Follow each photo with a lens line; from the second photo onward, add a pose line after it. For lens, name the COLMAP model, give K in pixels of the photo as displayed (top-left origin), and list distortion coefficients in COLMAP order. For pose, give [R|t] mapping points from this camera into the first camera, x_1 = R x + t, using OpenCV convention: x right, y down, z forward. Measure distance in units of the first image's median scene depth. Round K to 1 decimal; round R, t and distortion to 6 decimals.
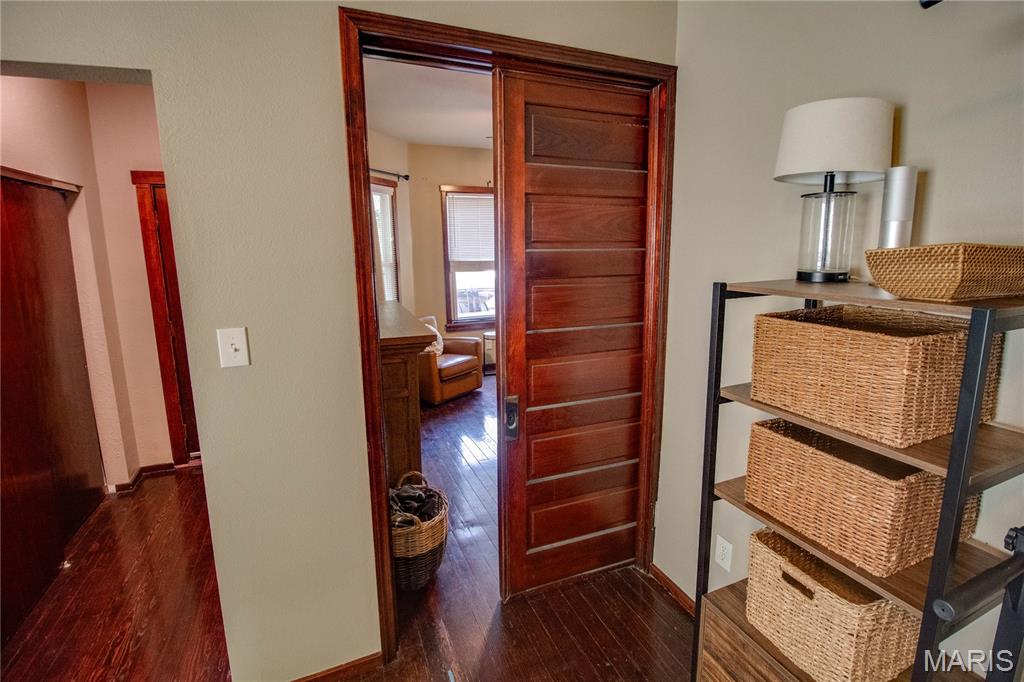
lens RADIAL K [[503.1, 0, 516.2], [0, 503.1, 327.0], [0, 0, 1]] dist [-0.002057, -0.000738]
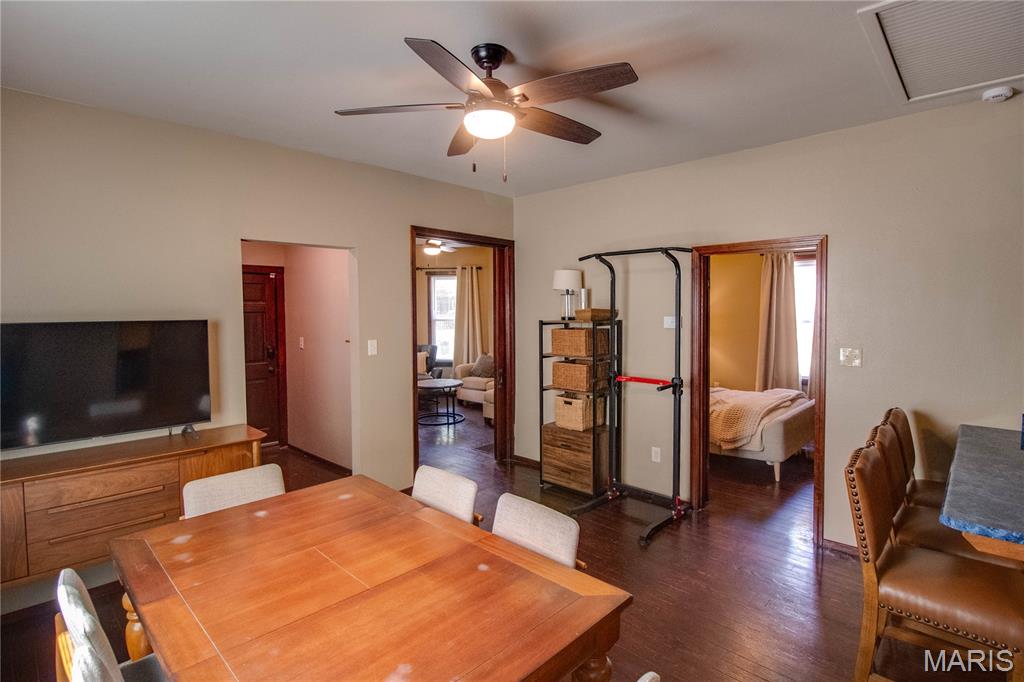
lens RADIAL K [[503.1, 0, 516.2], [0, 503.1, 327.0], [0, 0, 1]] dist [-0.002057, -0.000738]
pose [[0.918247, -0.008745, 0.395912, -1.039114], [0.064691, 0.989639, -0.128180, 0.363715], [-0.390689, 0.143312, 0.909299, -1.907251]]
